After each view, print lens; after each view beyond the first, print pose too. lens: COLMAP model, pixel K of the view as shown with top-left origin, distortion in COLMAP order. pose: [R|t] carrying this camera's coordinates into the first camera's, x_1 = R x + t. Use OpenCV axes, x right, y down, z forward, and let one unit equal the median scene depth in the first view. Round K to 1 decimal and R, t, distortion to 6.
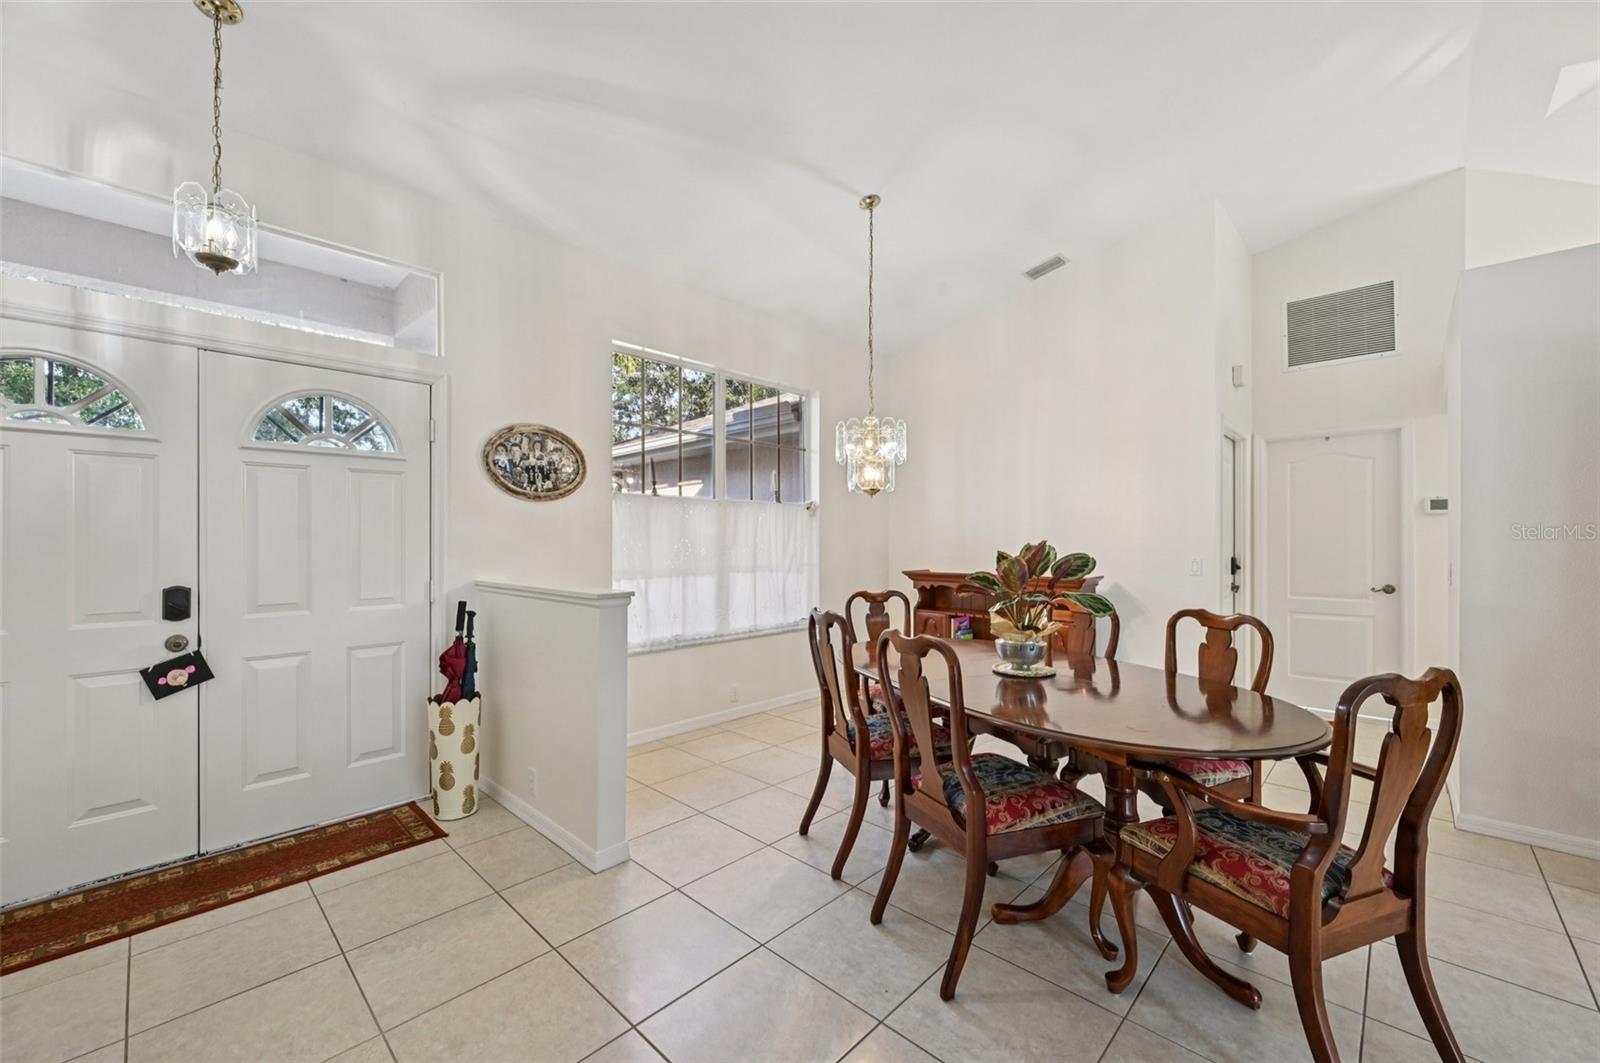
lens RADIAL K [[633.9, 0, 808.8], [0, 633.9, 540.3], [0, 0, 1]] dist [-0.002899, -0.000086]
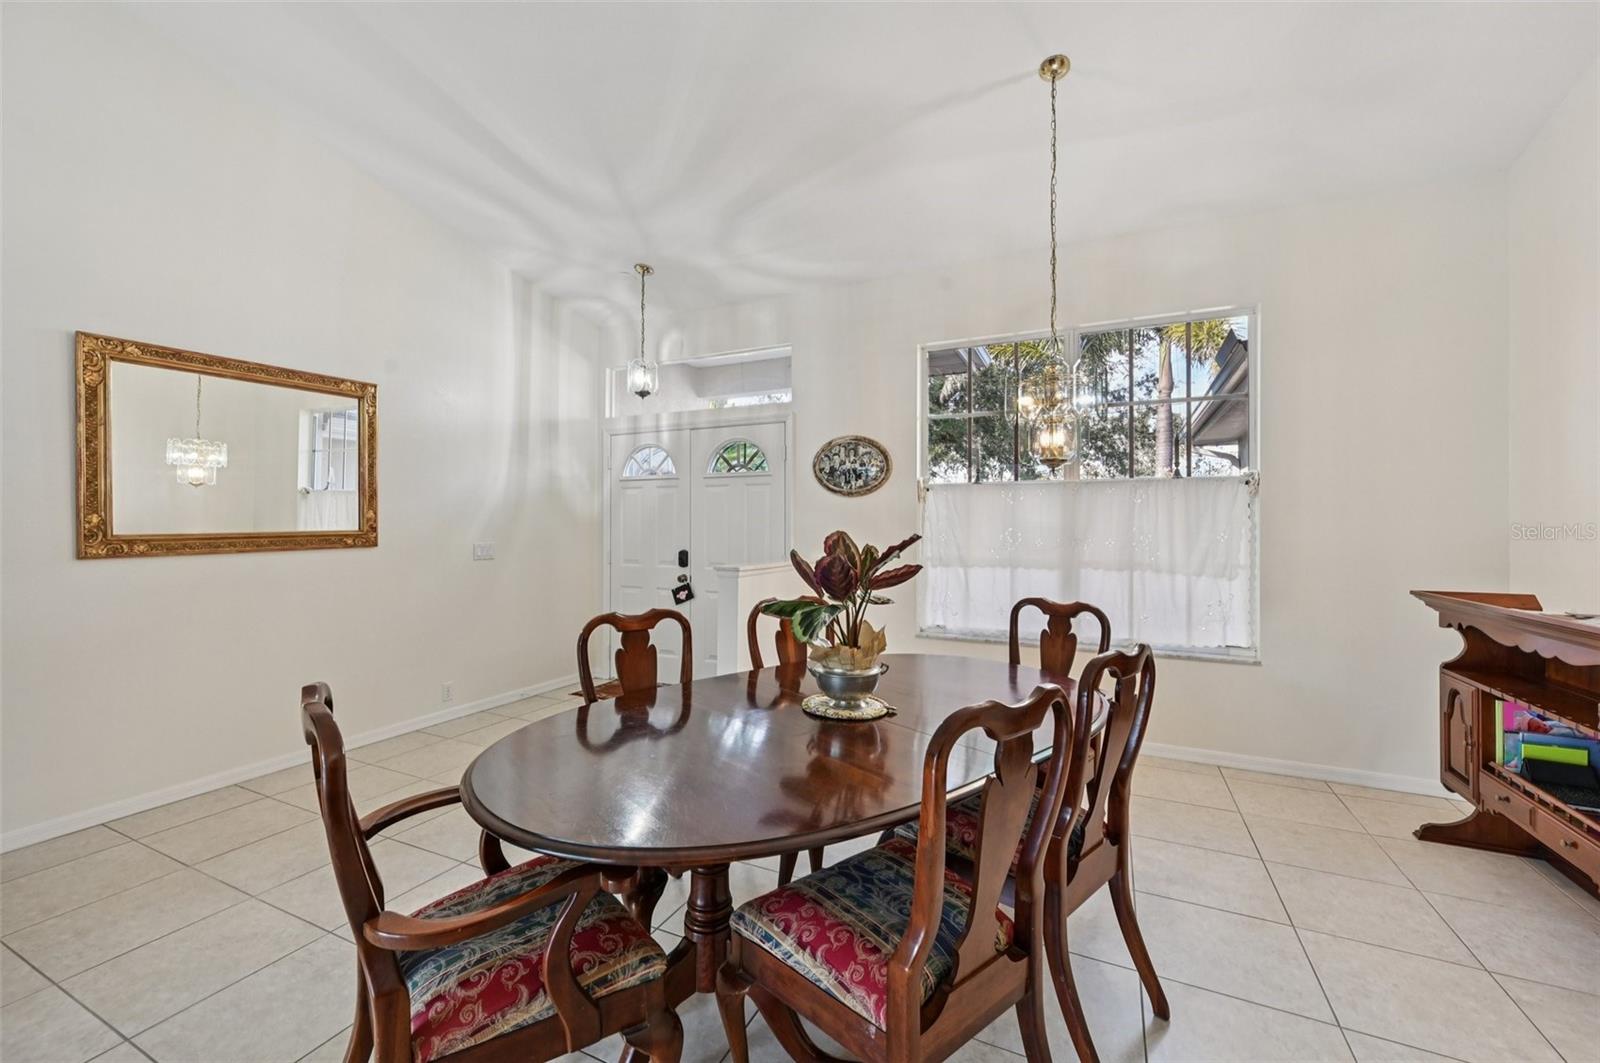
lens RADIAL K [[633.9, 0, 793.5], [0, 633.9, 525.9], [0, 0, 1]] dist [-0.002899, -0.000086]
pose [[0.303312, 0.001015, -0.952891, 0.732966], [-0.003961, 0.999992, -0.000196, -0.003699], [0.952883, 0.003834, 0.303313, 0.514469]]
